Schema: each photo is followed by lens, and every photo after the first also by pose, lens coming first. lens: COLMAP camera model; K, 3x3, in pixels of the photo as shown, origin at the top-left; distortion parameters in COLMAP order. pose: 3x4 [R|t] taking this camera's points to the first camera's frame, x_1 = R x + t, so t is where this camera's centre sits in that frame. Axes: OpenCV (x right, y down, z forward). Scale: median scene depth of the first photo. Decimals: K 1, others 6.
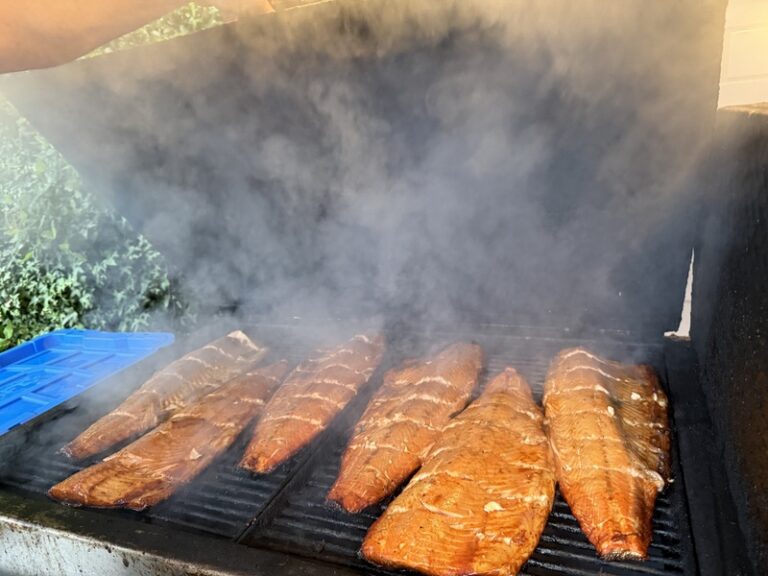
lens RADIAL K [[541.4, 0, 384.0], [0, 541.4, 288.0], [0, 0, 1]] dist [0.003639, -0.000429]
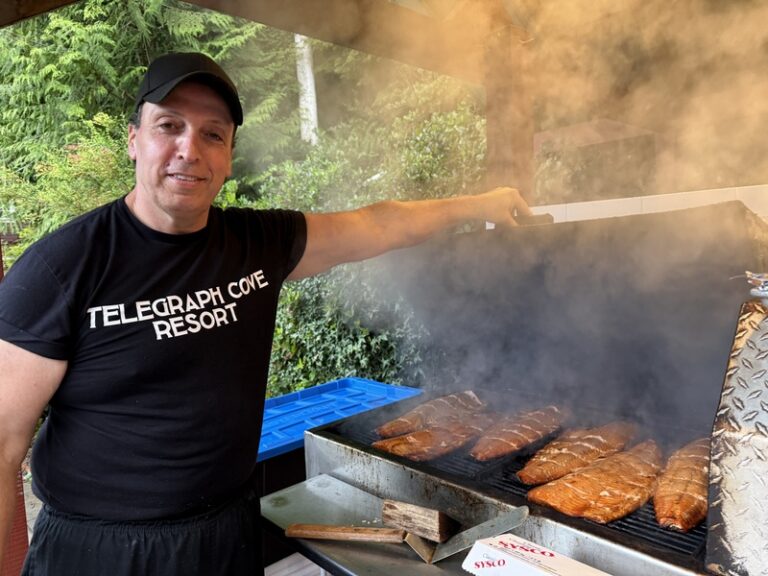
lens RADIAL K [[541.4, 0, 384.0], [0, 541.4, 288.0], [0, 0, 1]] dist [0.003639, -0.000429]
pose [[0.908283, 0.090232, -0.408509, 0.058549], [-0.163655, 0.975284, -0.148450, 0.035188], [0.385018, 0.201689, 0.900601, -0.292185]]
